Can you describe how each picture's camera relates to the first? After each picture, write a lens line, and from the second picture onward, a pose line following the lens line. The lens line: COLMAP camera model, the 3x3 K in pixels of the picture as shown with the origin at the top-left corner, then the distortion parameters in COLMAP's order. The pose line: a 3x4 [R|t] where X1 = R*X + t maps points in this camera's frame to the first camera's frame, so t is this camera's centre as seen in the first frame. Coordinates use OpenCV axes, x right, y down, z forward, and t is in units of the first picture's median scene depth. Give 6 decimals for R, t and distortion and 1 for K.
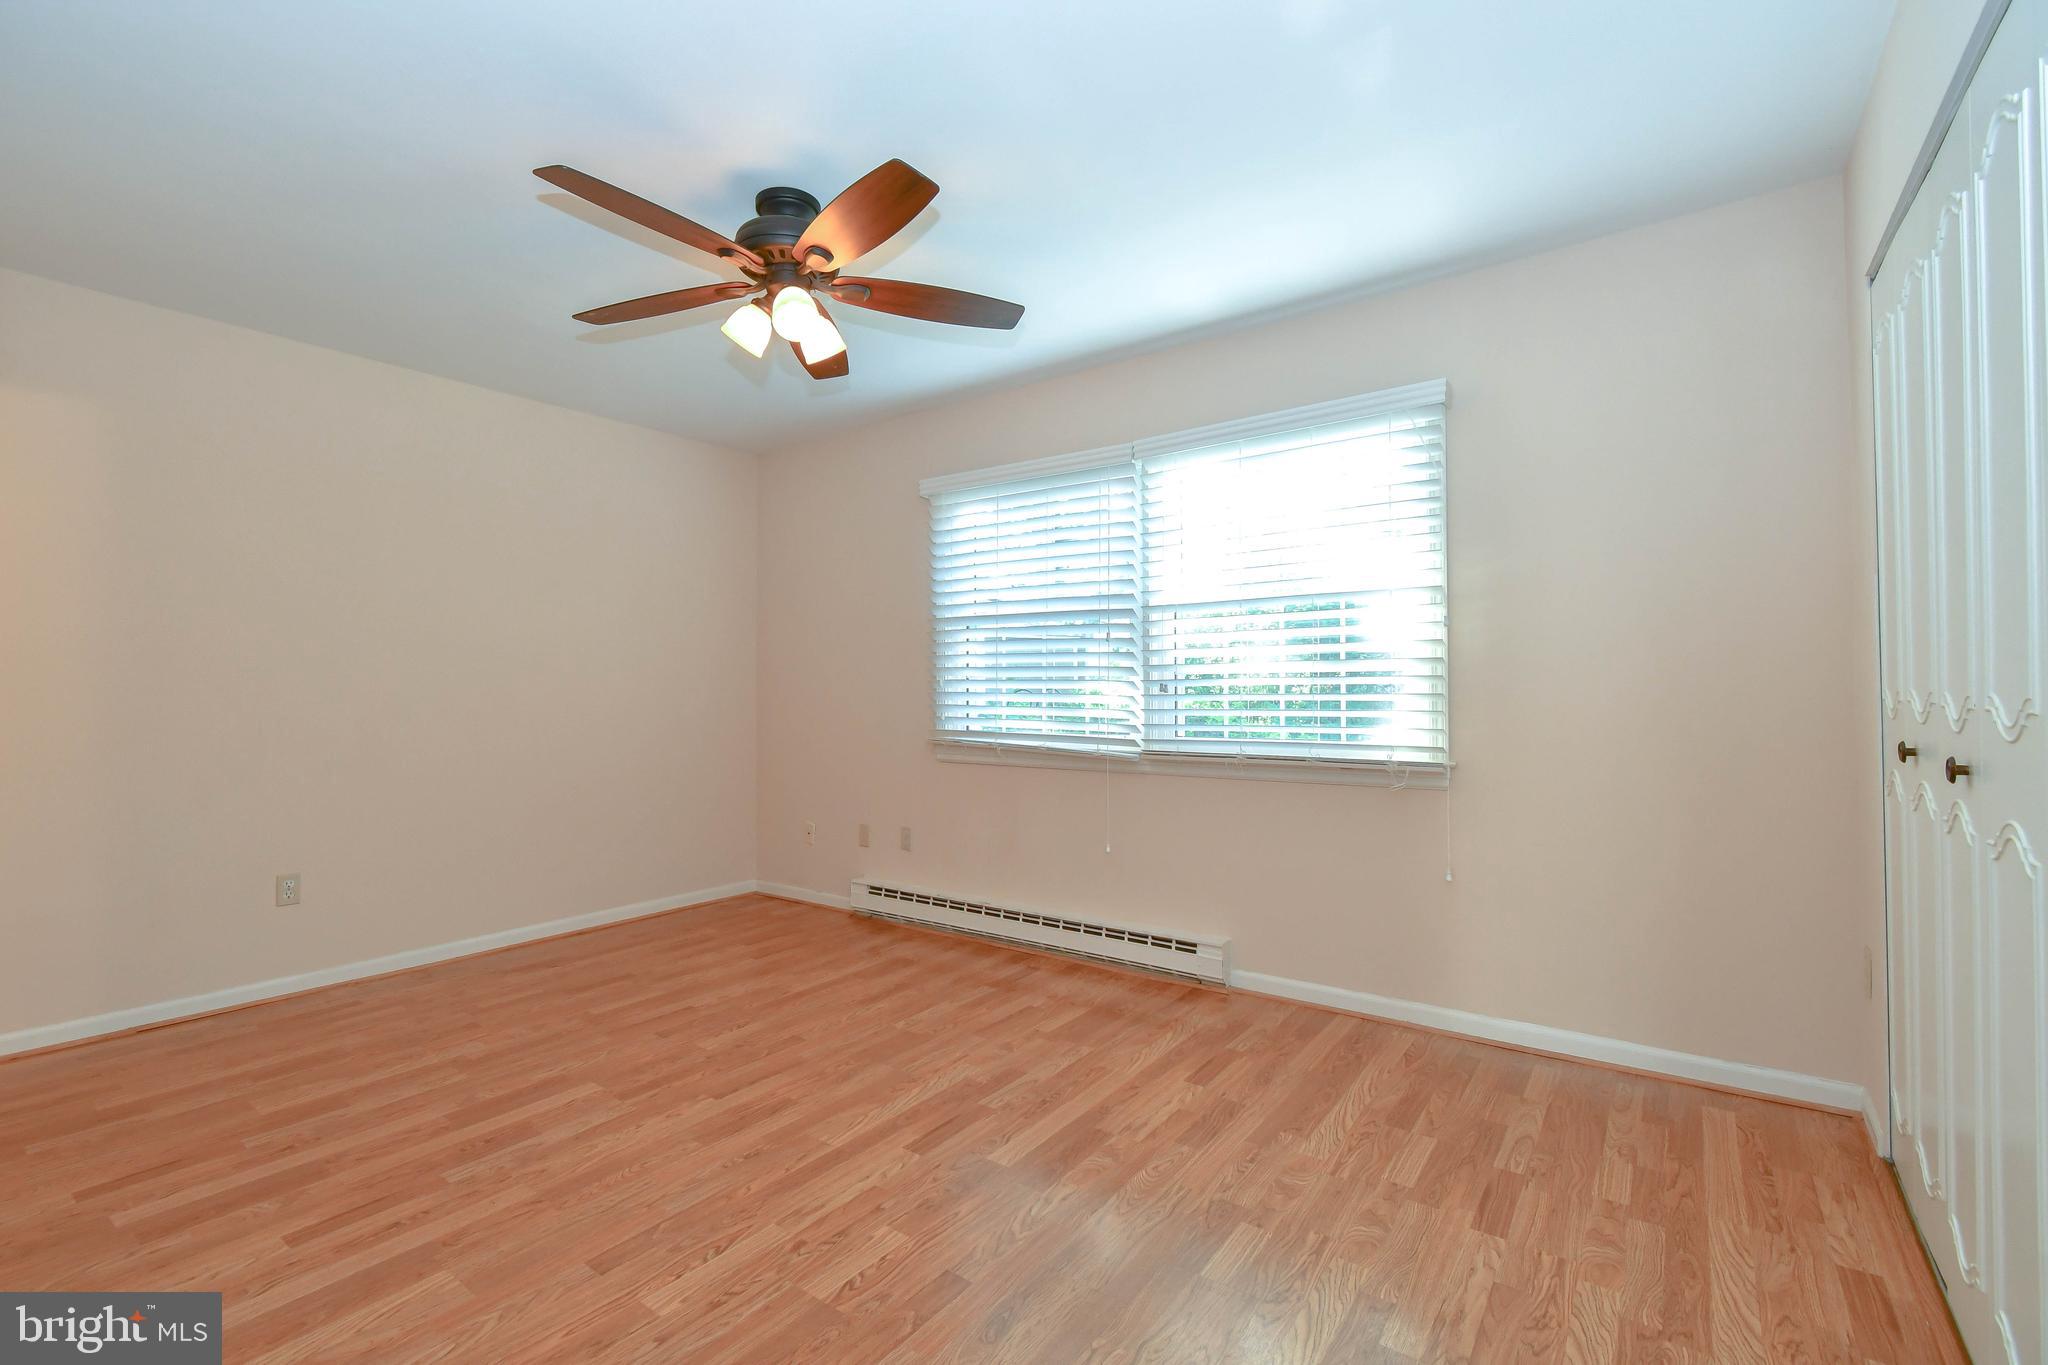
lens RADIAL K [[920.1, 0, 1014.7], [0, 920.1, 673.9], [0, 0, 1]] dist [0.007057, -0.003380]
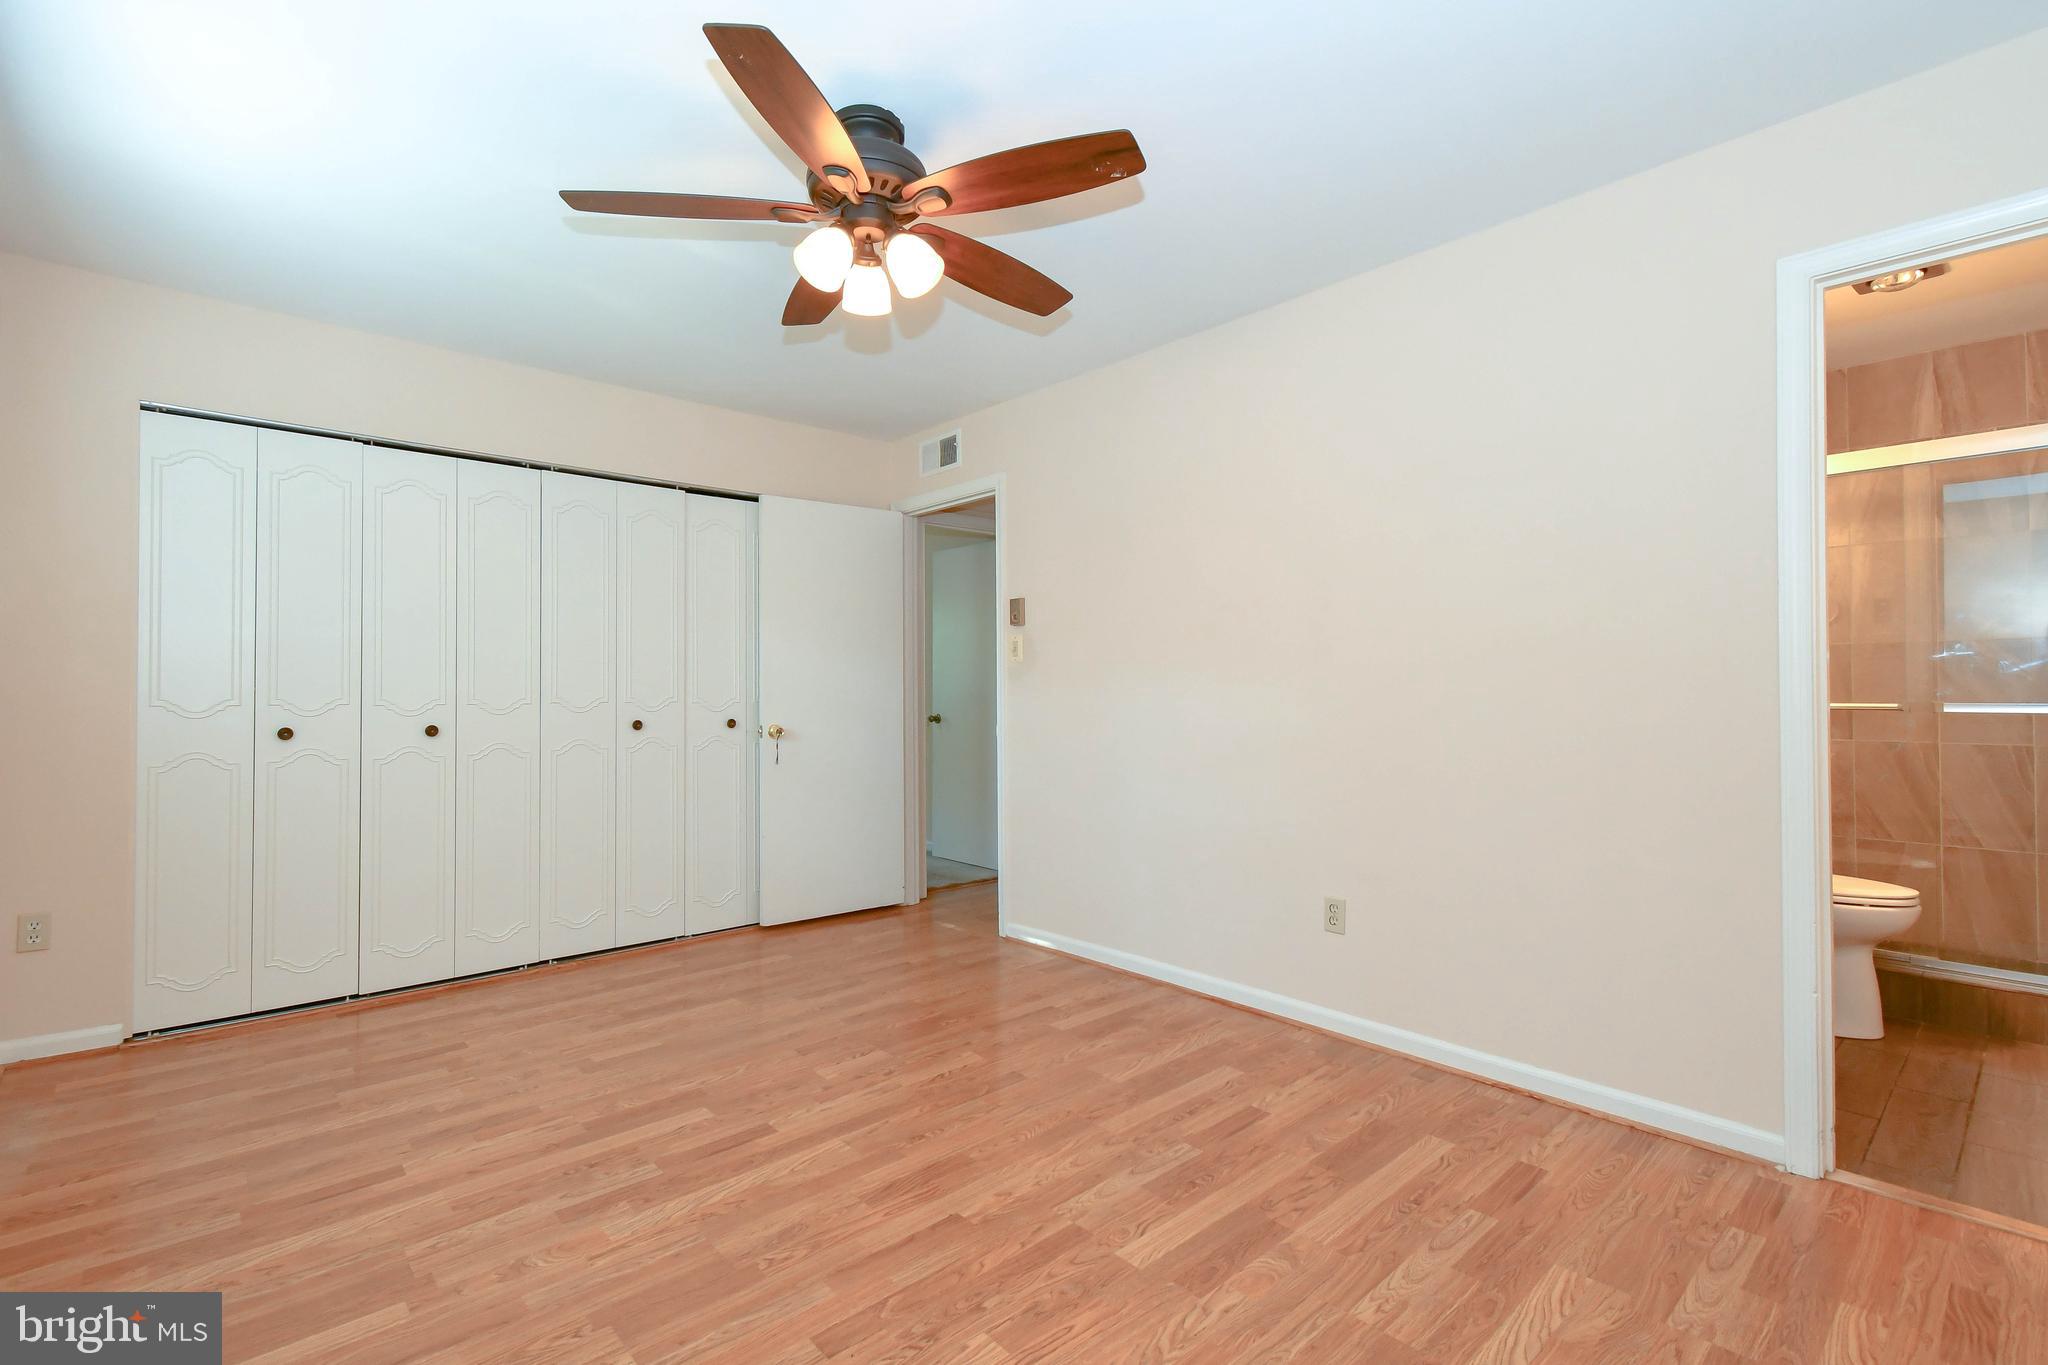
lens RADIAL K [[920.1, 0, 1029.2], [0, 920.1, 686.6], [0, 0, 1]] dist [0.007057, -0.003380]
pose [[-0.984028, 0.010795, 0.177687, -0.563922], [0.006603, 0.999686, -0.024169, 0.034421], [-0.177892, -0.022610, -0.983790, 1.890875]]
